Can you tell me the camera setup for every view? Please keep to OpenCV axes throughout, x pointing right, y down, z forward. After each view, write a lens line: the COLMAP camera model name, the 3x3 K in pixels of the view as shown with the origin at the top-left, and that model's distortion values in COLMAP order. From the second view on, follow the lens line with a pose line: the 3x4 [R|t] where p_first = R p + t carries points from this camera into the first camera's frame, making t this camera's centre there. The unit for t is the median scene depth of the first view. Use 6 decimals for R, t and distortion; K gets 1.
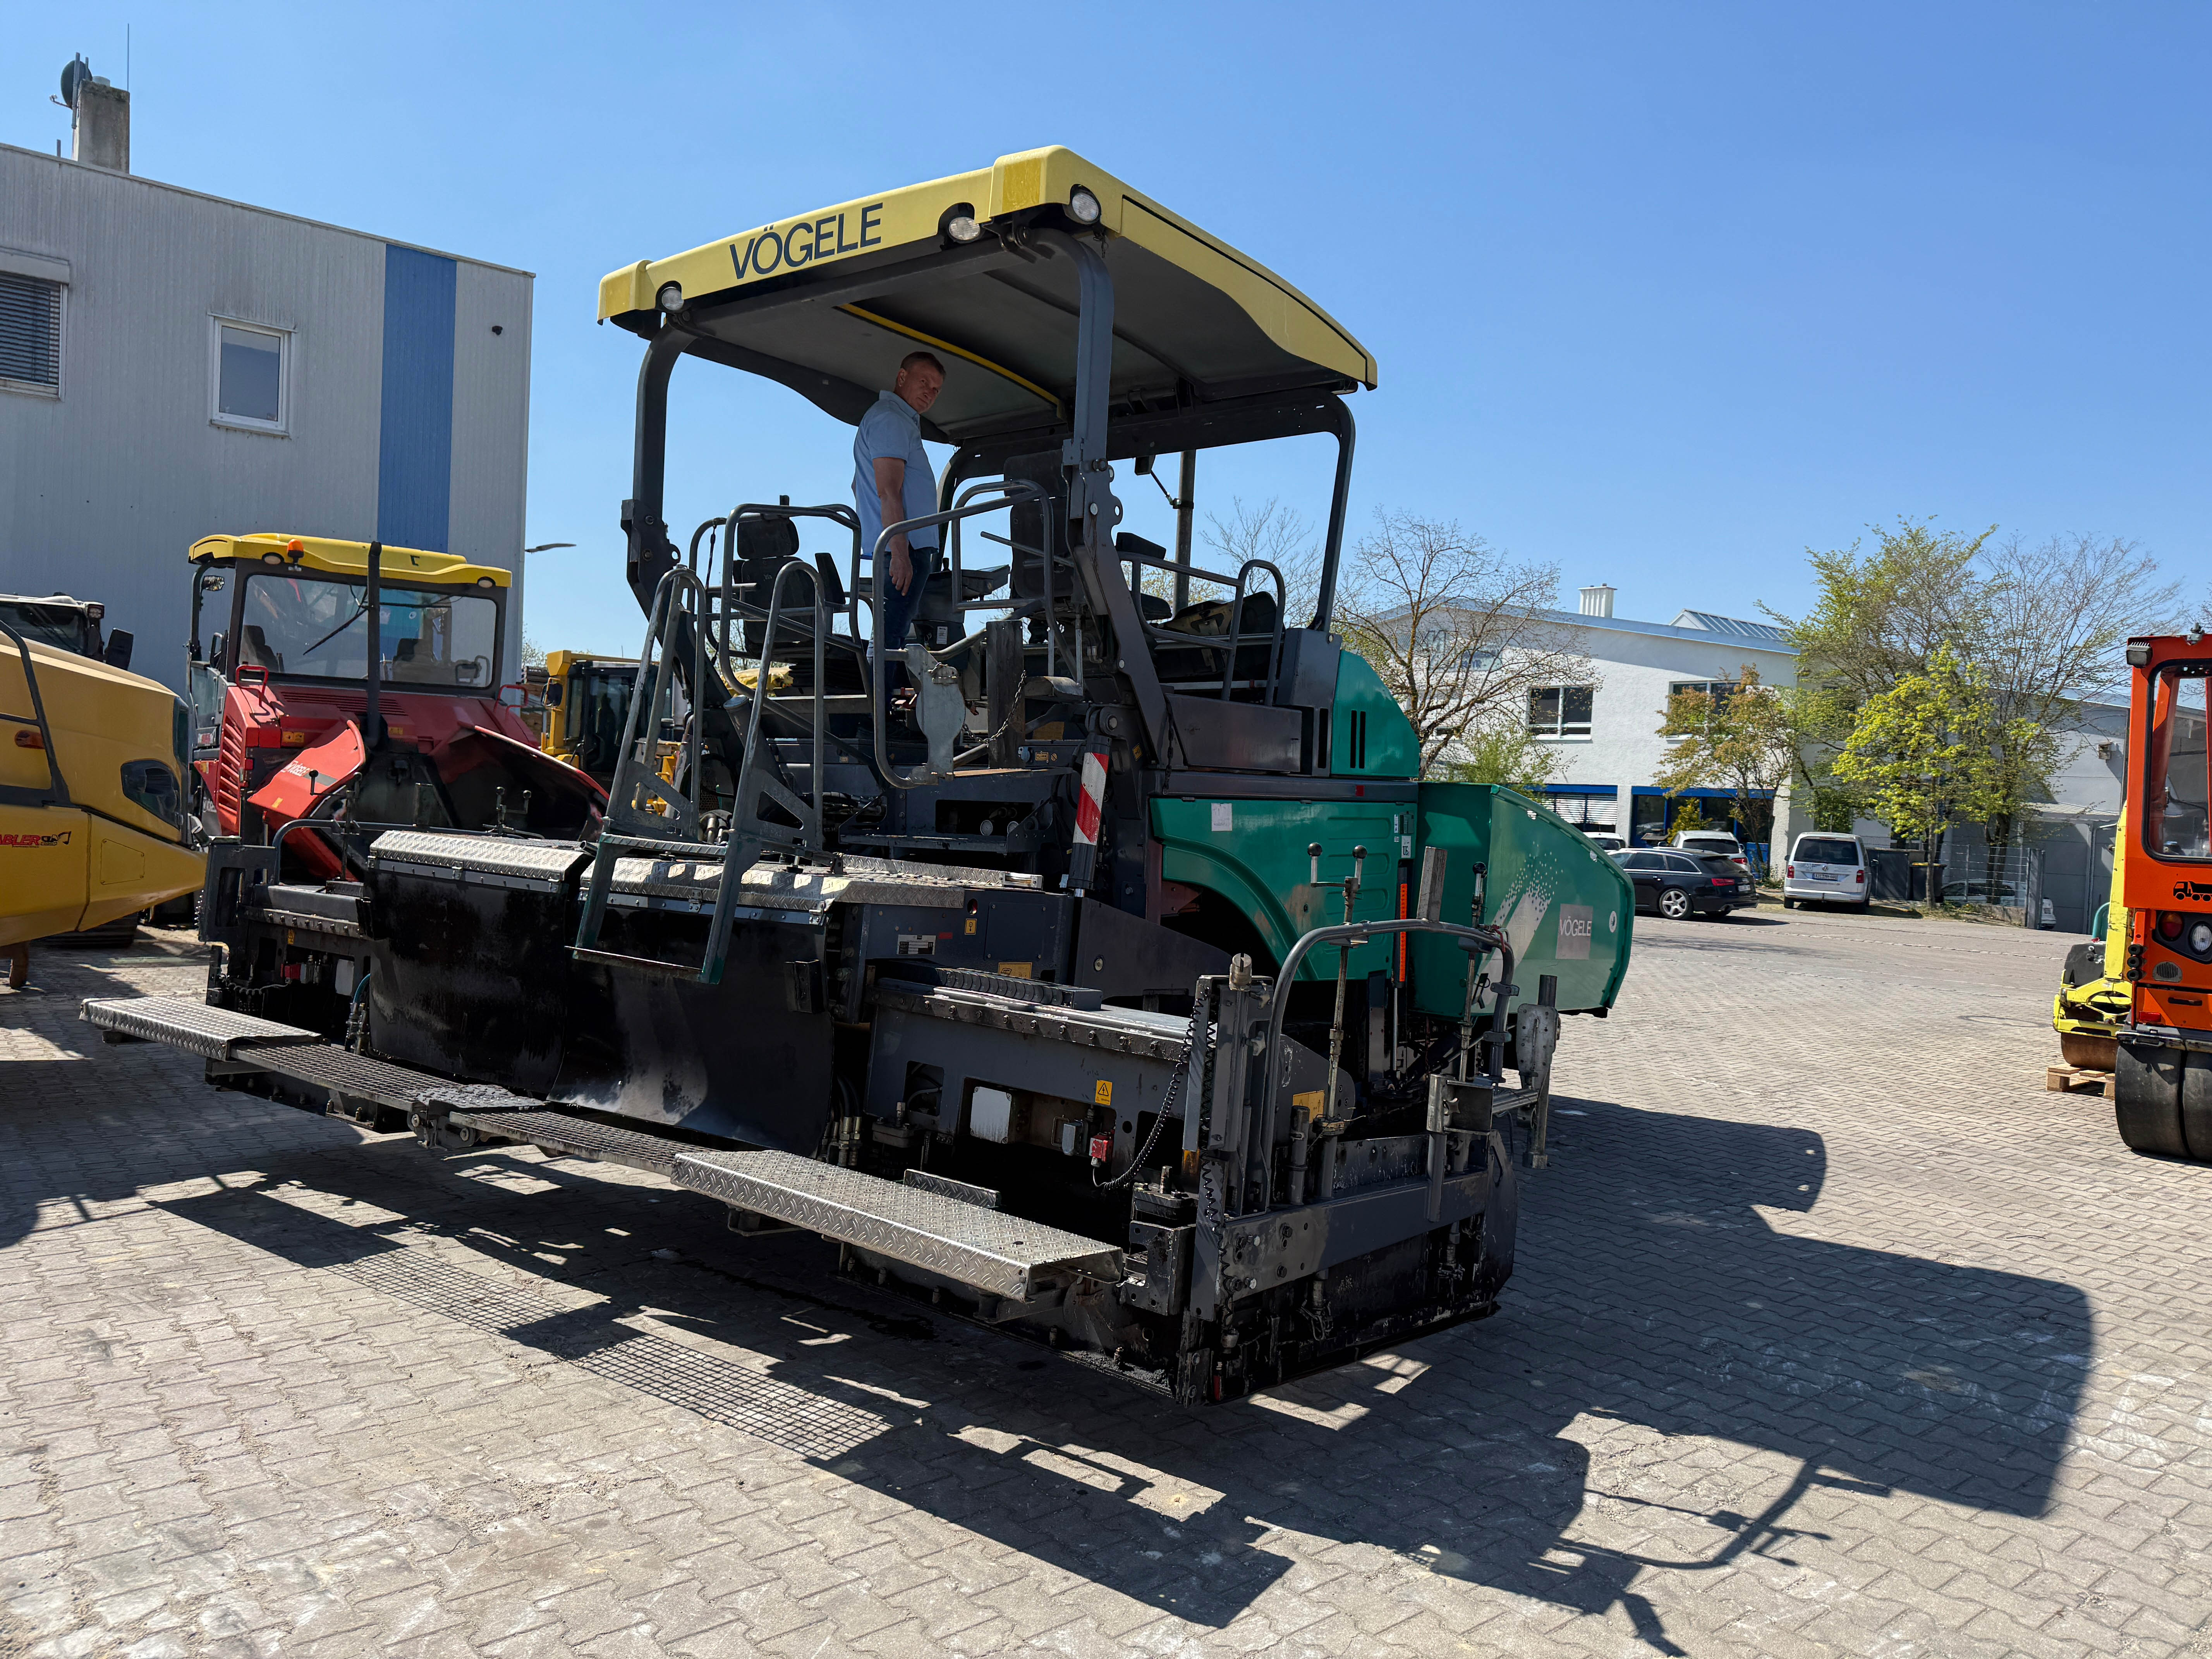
lens RADIAL K [[1551.9, 0, 1125.1], [0, 1551.9, 800.3], [0, 0, 1]] dist [0.042663, -0.046612]
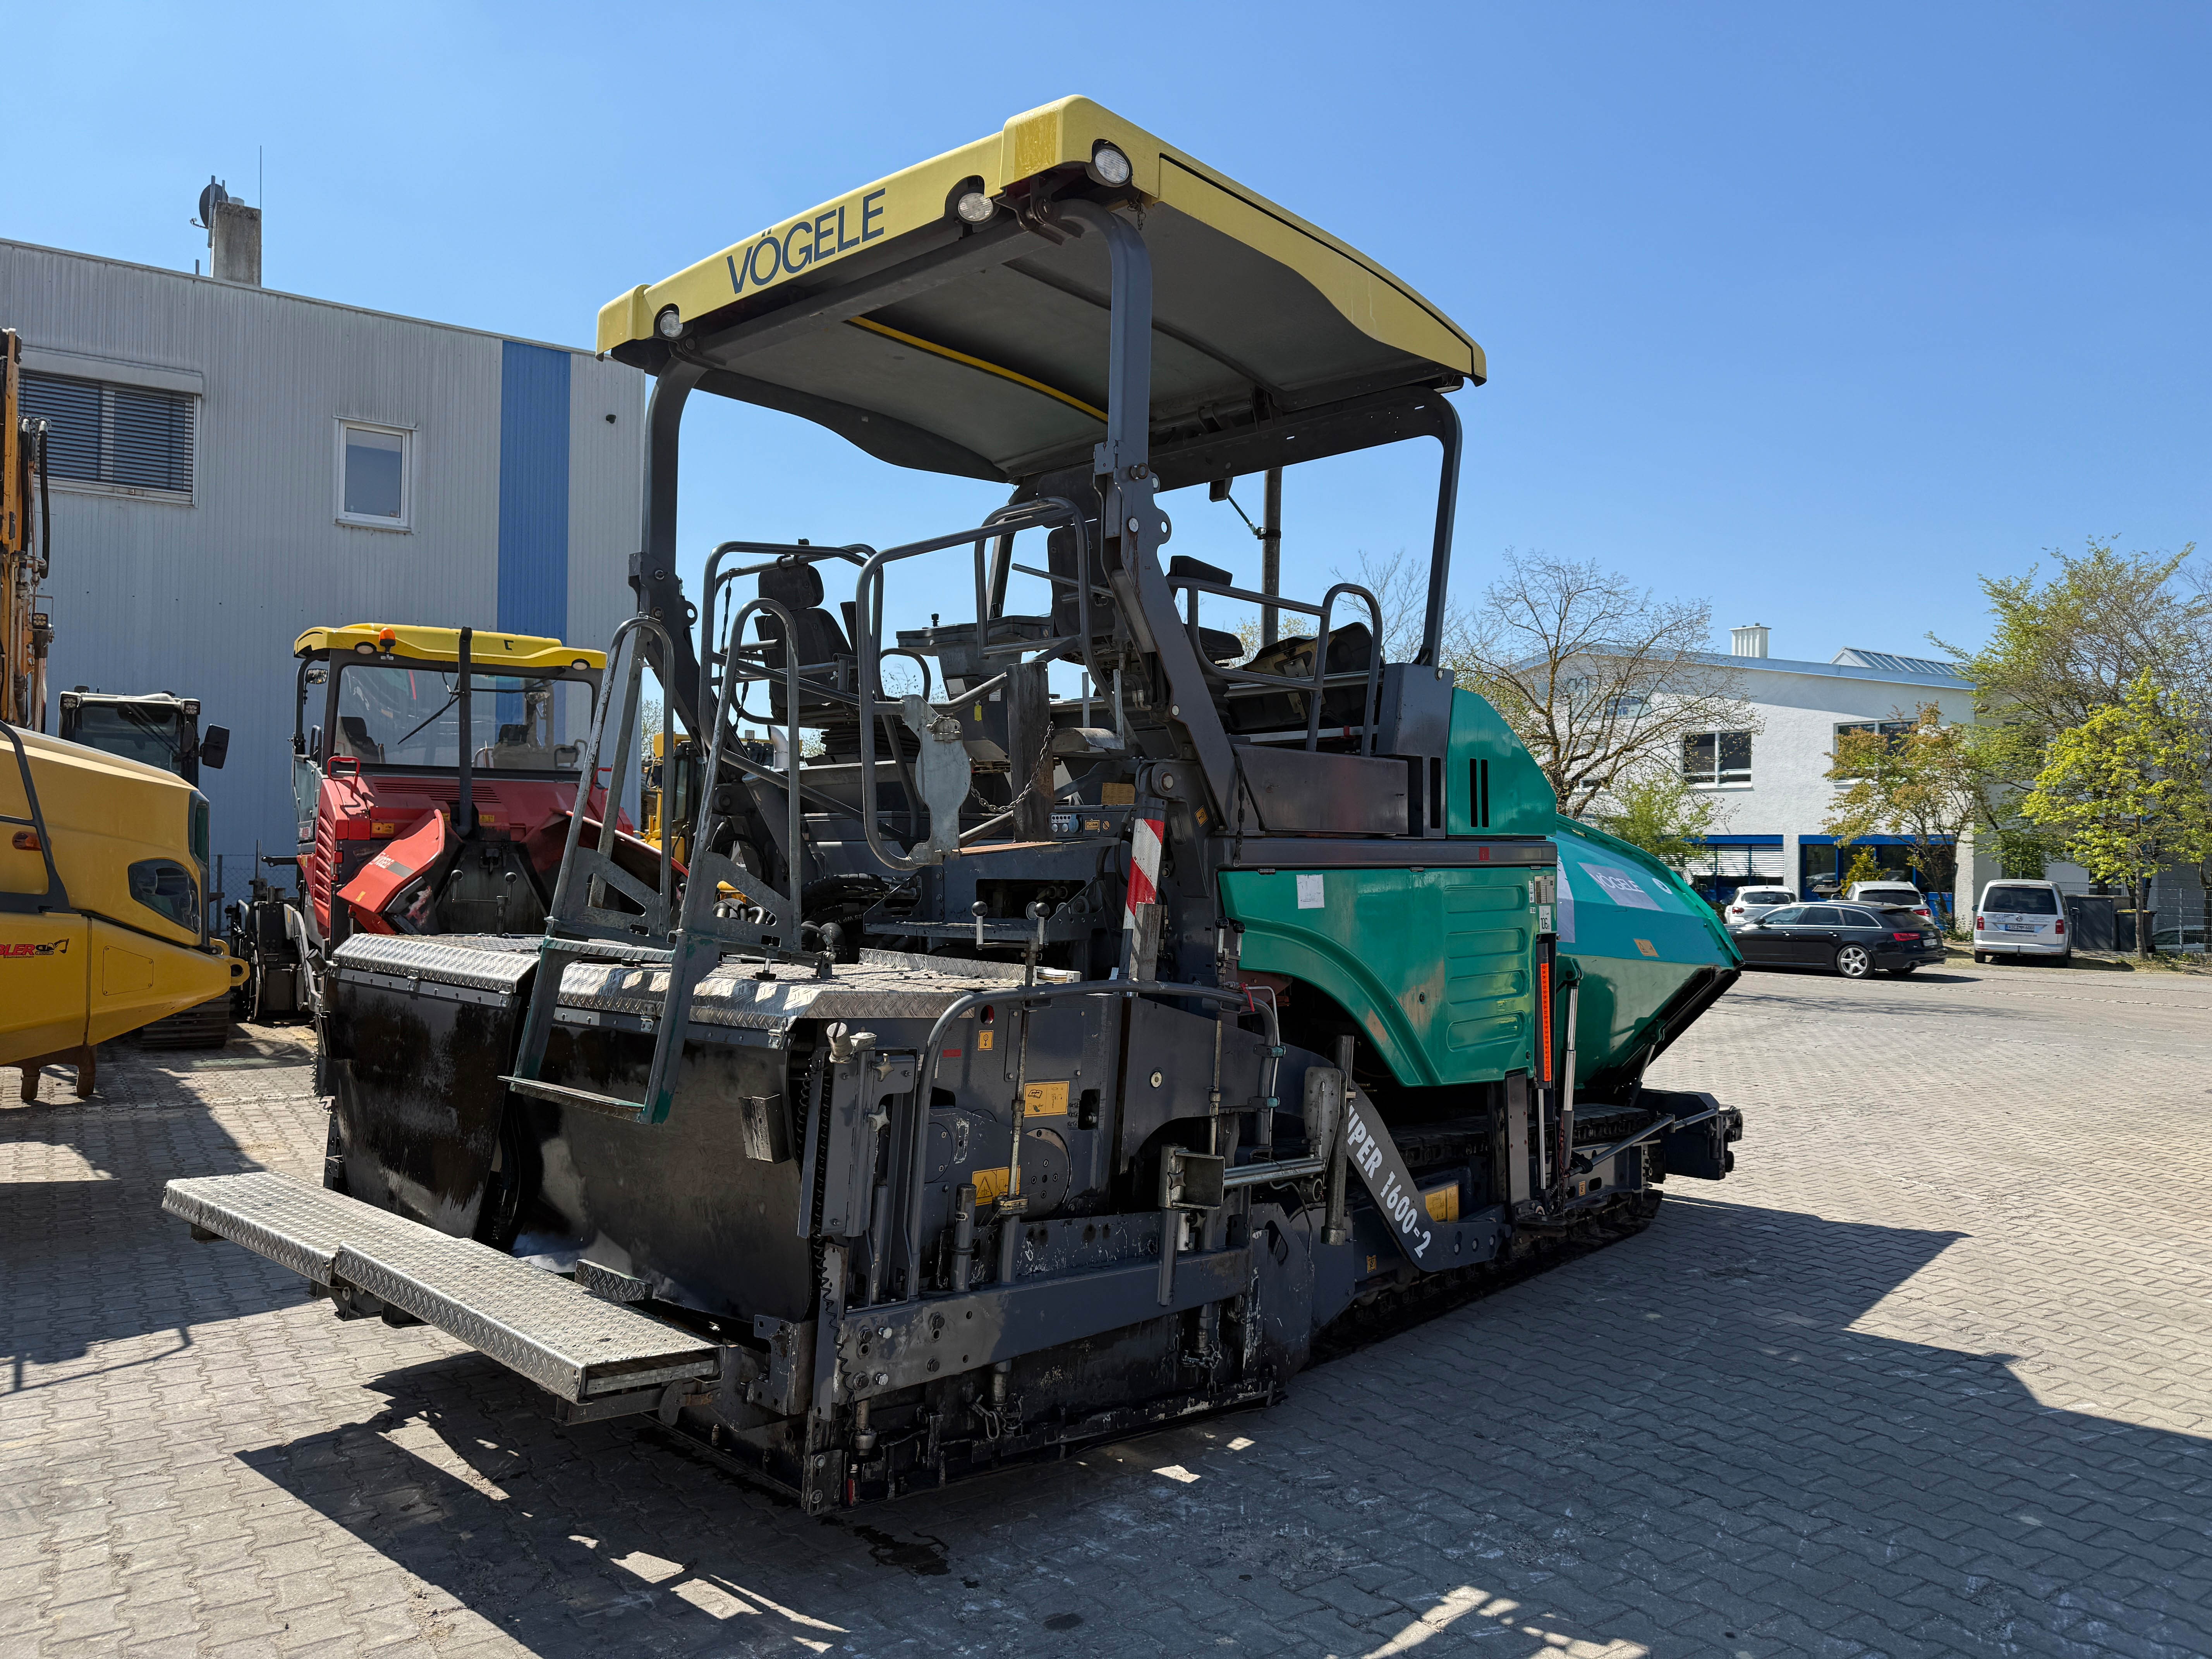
lens RADIAL K [[1551.9, 0, 1112.1], [0, 1551.9, 797.8], [0, 0, 1]] dist [0.042663, -0.046612]
pose [[0.994778, -0.032611, -0.096715, 0.039967], [0.028308, 0.998561, -0.045537, -0.004825], [0.098061, 0.042562, 0.994270, 0.168213]]
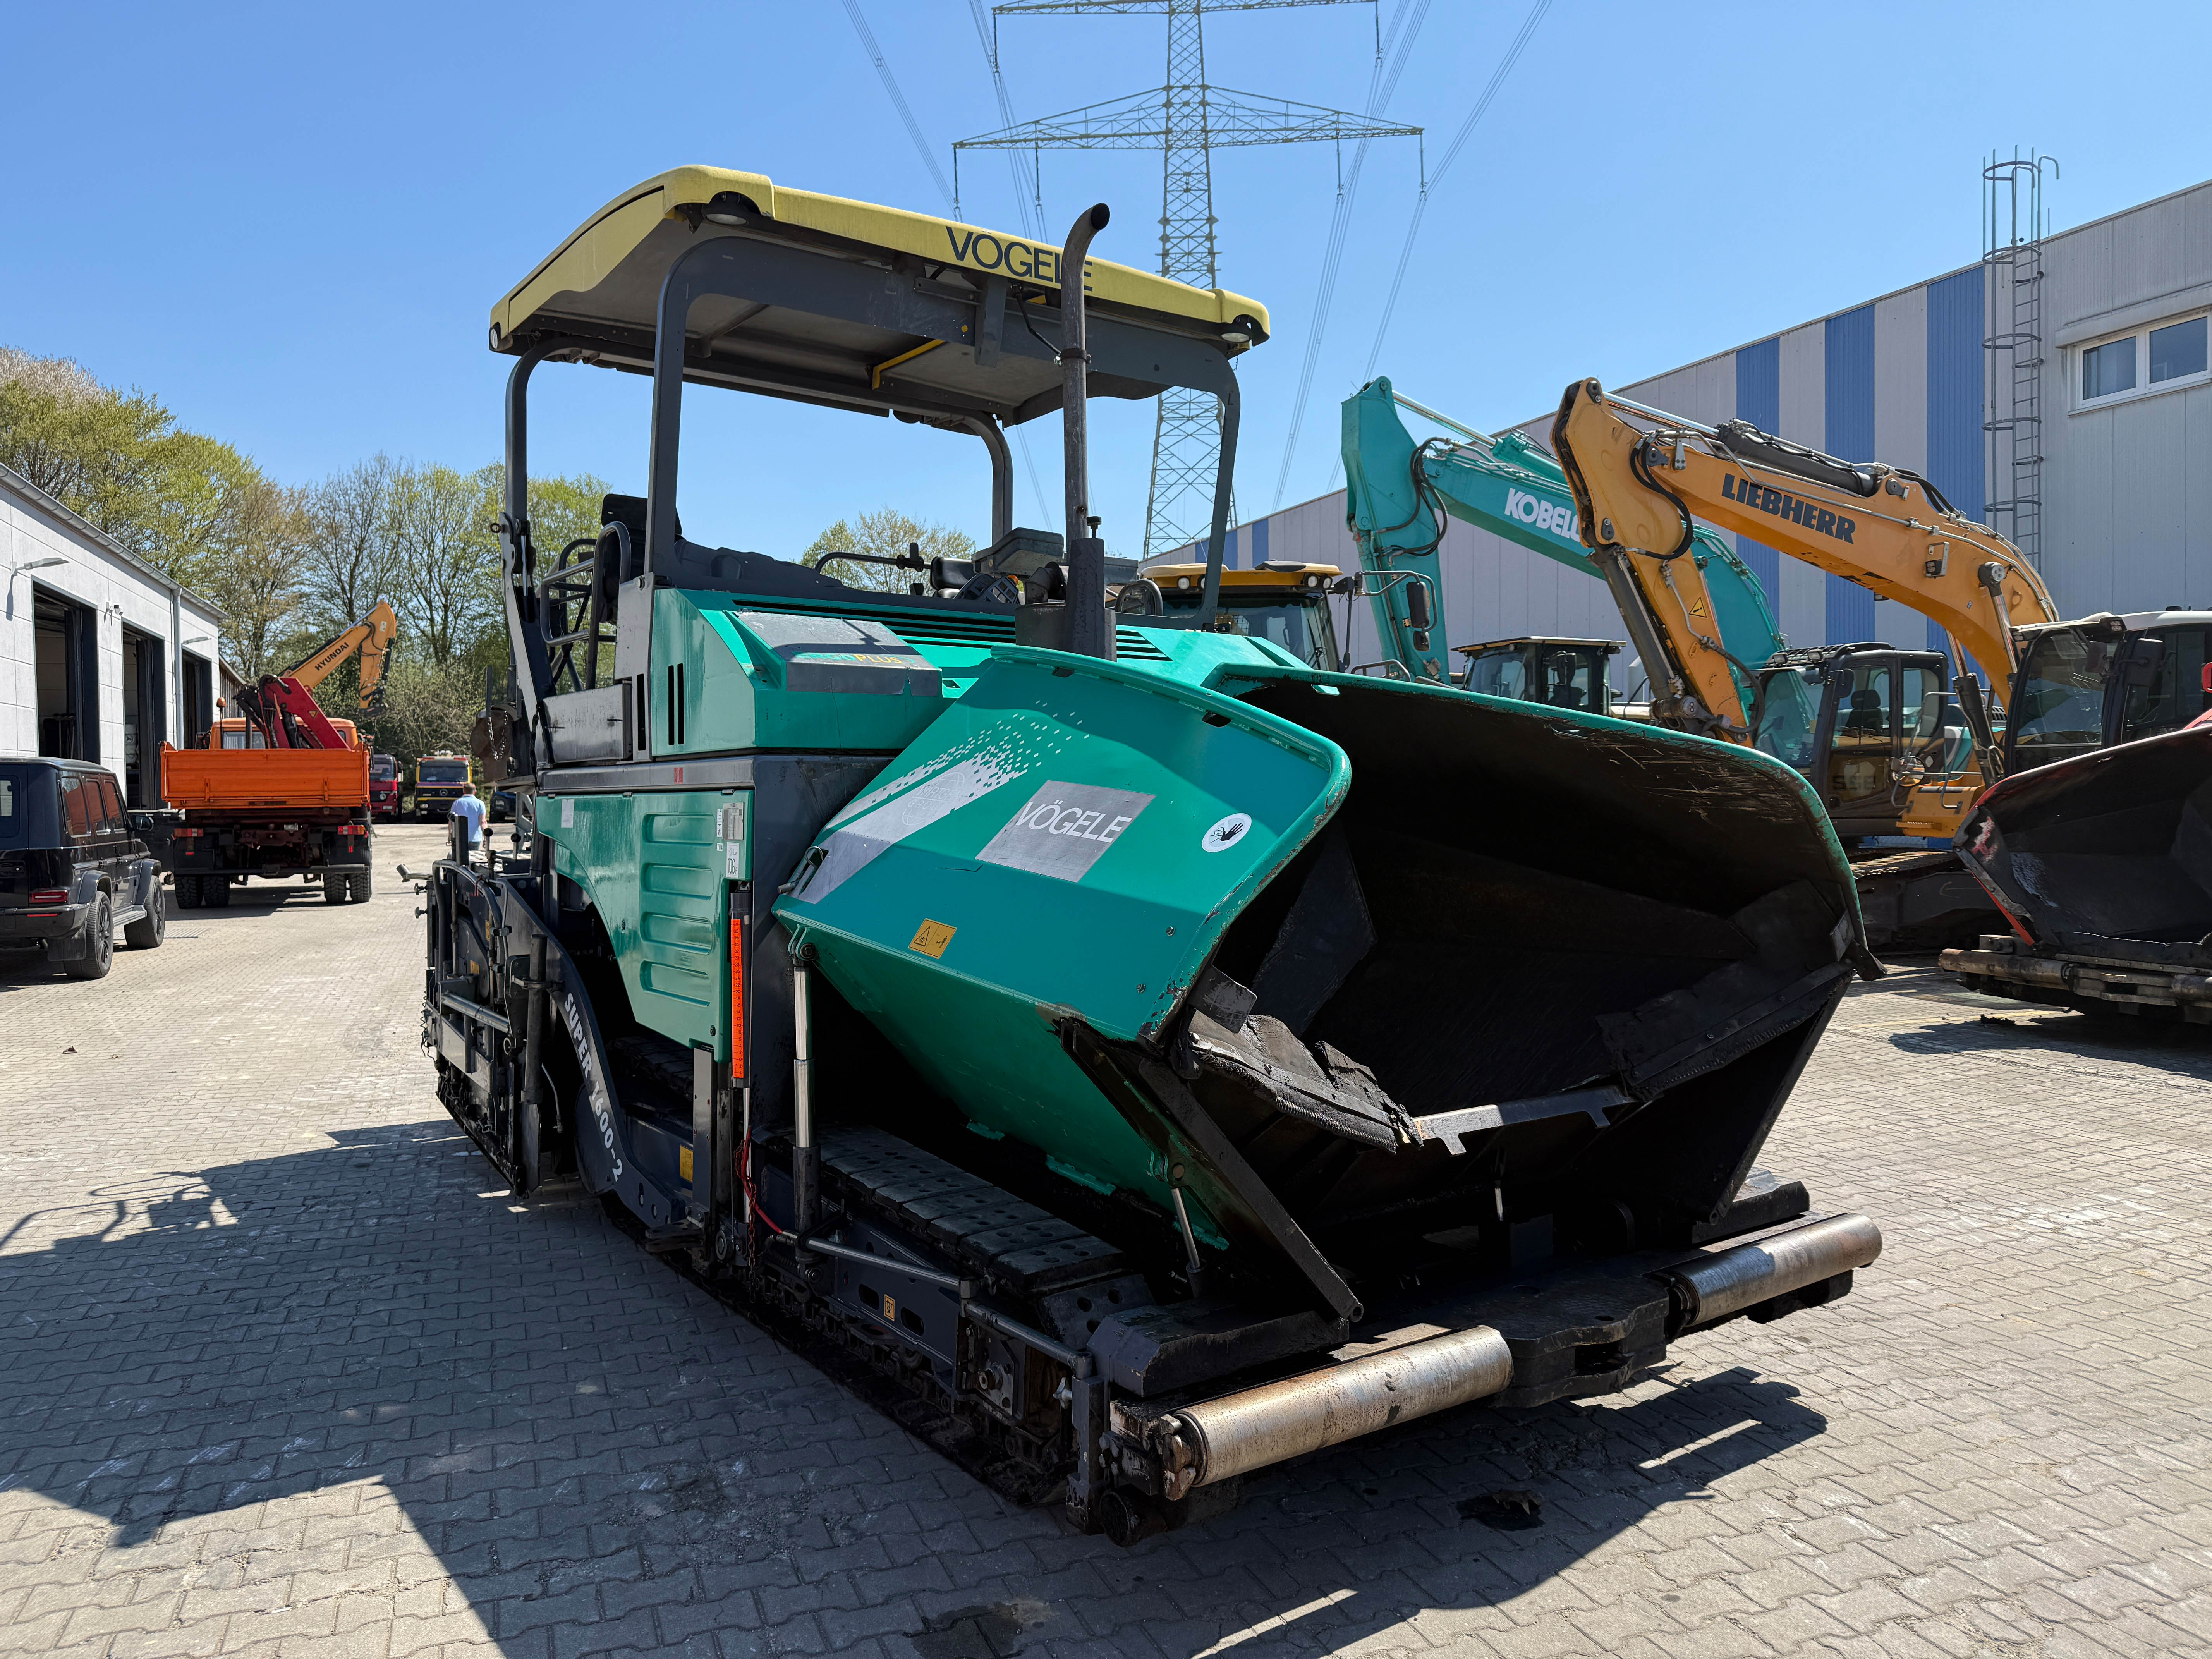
lens RADIAL K [[1551.9, 0, 1112.3], [0, 1551.9, 830.6], [0, 0, 1]] dist [0.042663, -0.046612]
pose [[-0.314692, -0.009375, -0.949148, 0.913628], [-0.007352, 0.999945, -0.007439, 0.026925], [0.949165, 0.004637, -0.314744, 1.688585]]
